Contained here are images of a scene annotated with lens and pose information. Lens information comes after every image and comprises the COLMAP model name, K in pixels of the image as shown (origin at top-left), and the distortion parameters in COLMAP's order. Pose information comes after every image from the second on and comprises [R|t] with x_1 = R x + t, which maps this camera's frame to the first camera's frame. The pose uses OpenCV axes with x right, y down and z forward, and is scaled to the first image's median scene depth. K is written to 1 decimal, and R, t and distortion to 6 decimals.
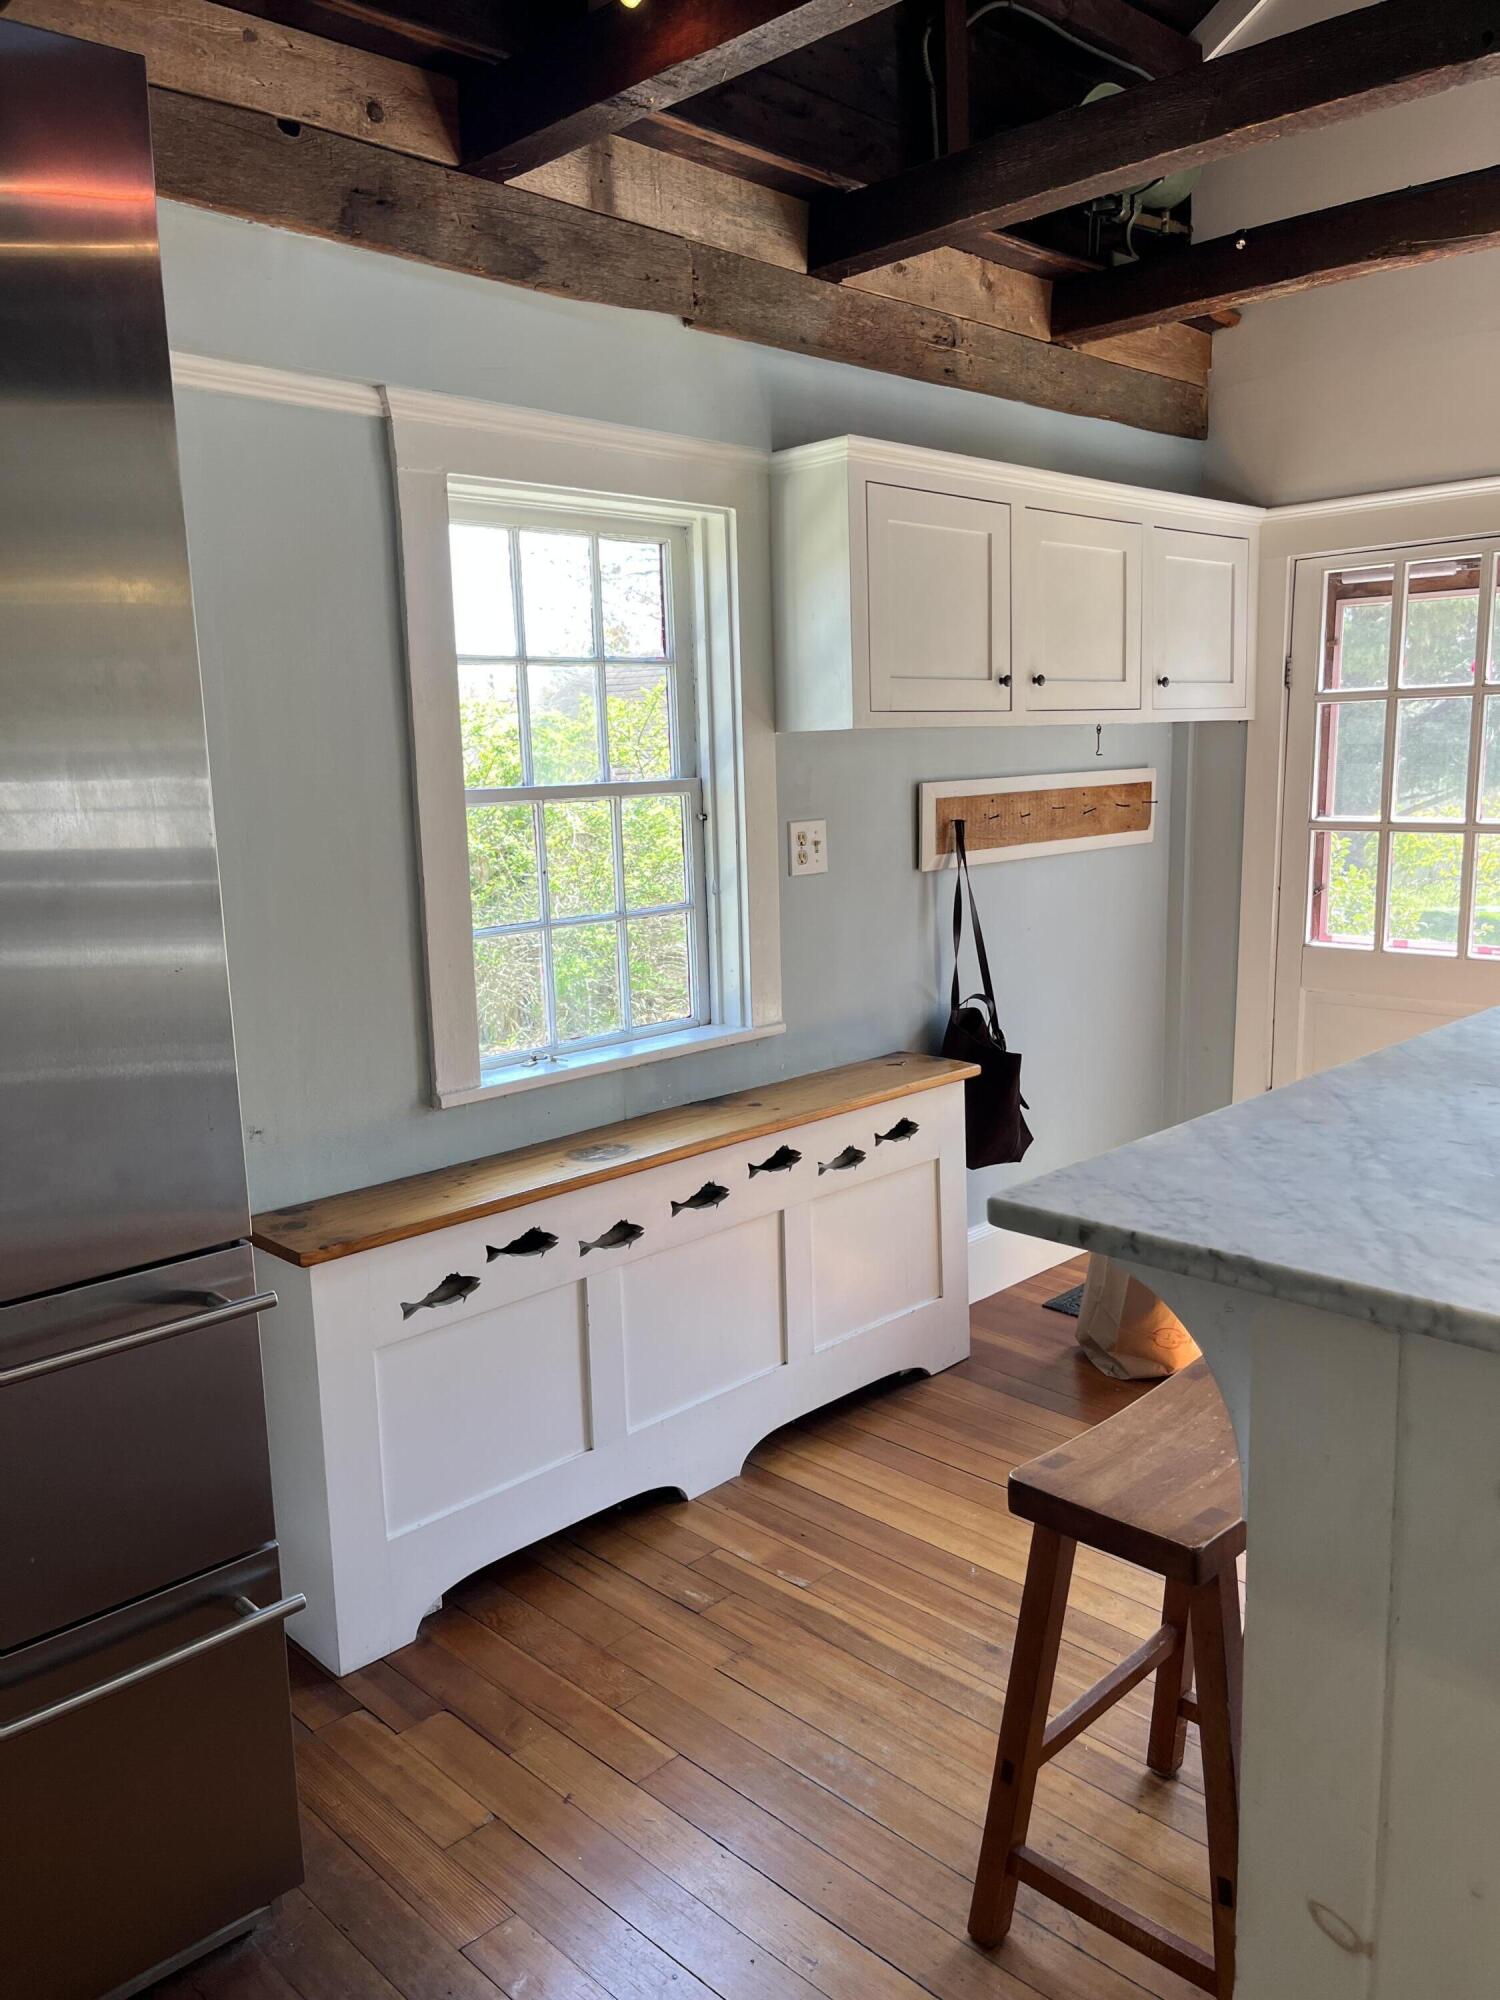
lens RADIAL K [[1522.6, 0, 752.7], [0, 1522.6, 1010.5], [0, 0, 1]] dist [0.062763, -0.081593]
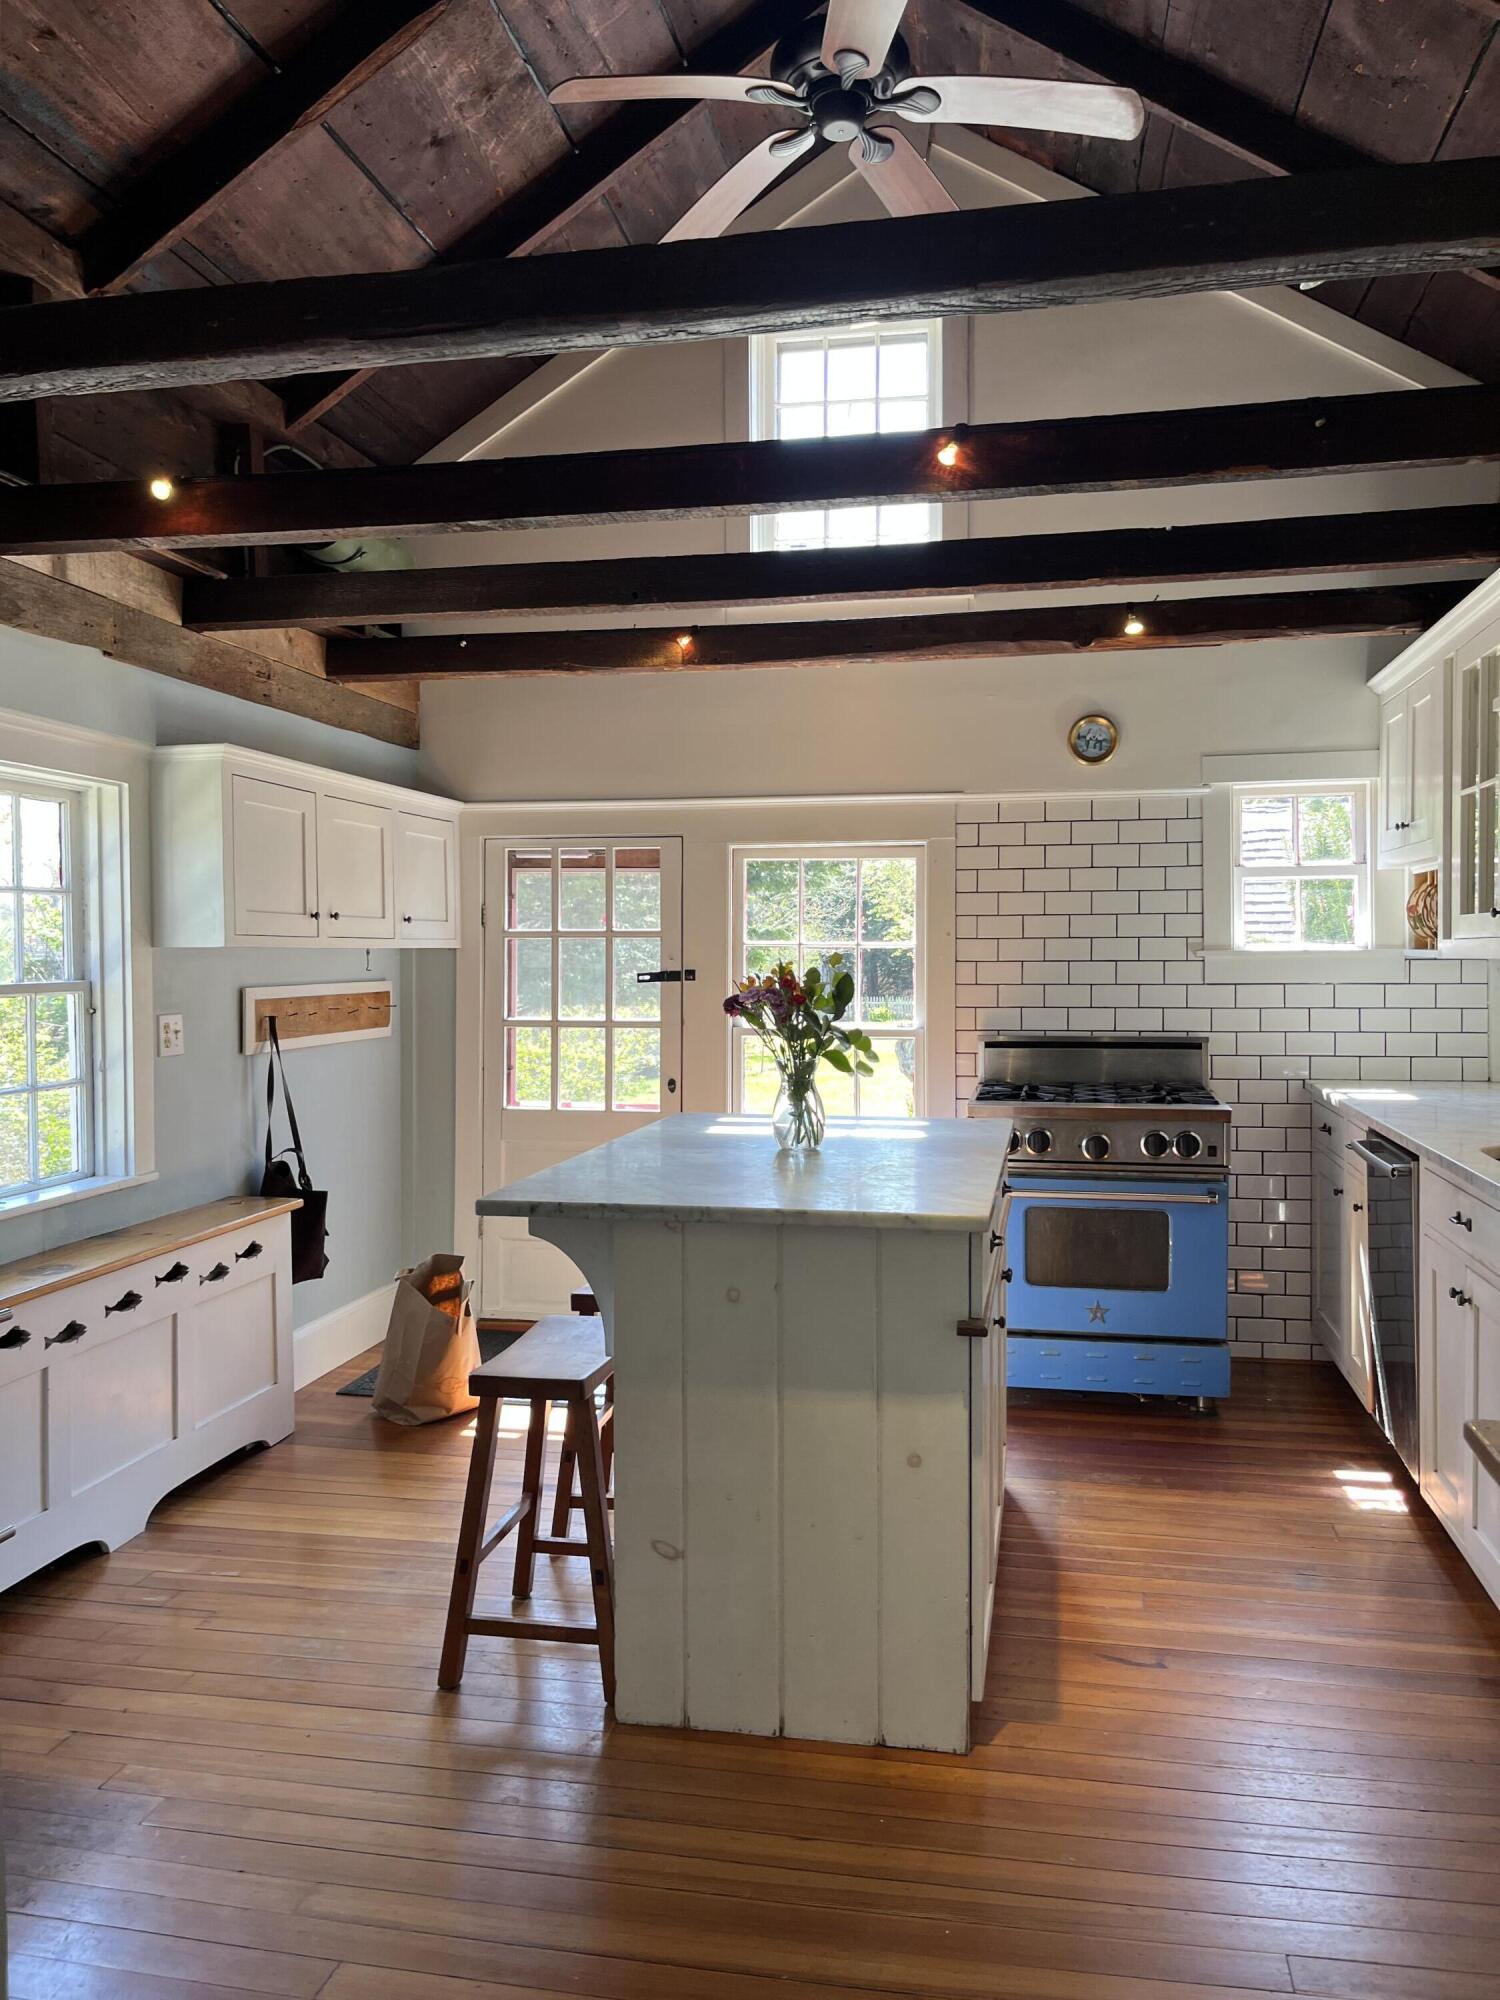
lens RADIAL K [[1522.6, 0, 752.7], [0, 1522.6, 1010.5], [0, 0, 1]] dist [0.062763, -0.081593]
pose [[0.832989, 0.005410, 0.553264, -0.277619], [0.072554, 0.990249, -0.118921, 0.063788], [-0.548513, 0.139201, 0.824474, -0.352740]]
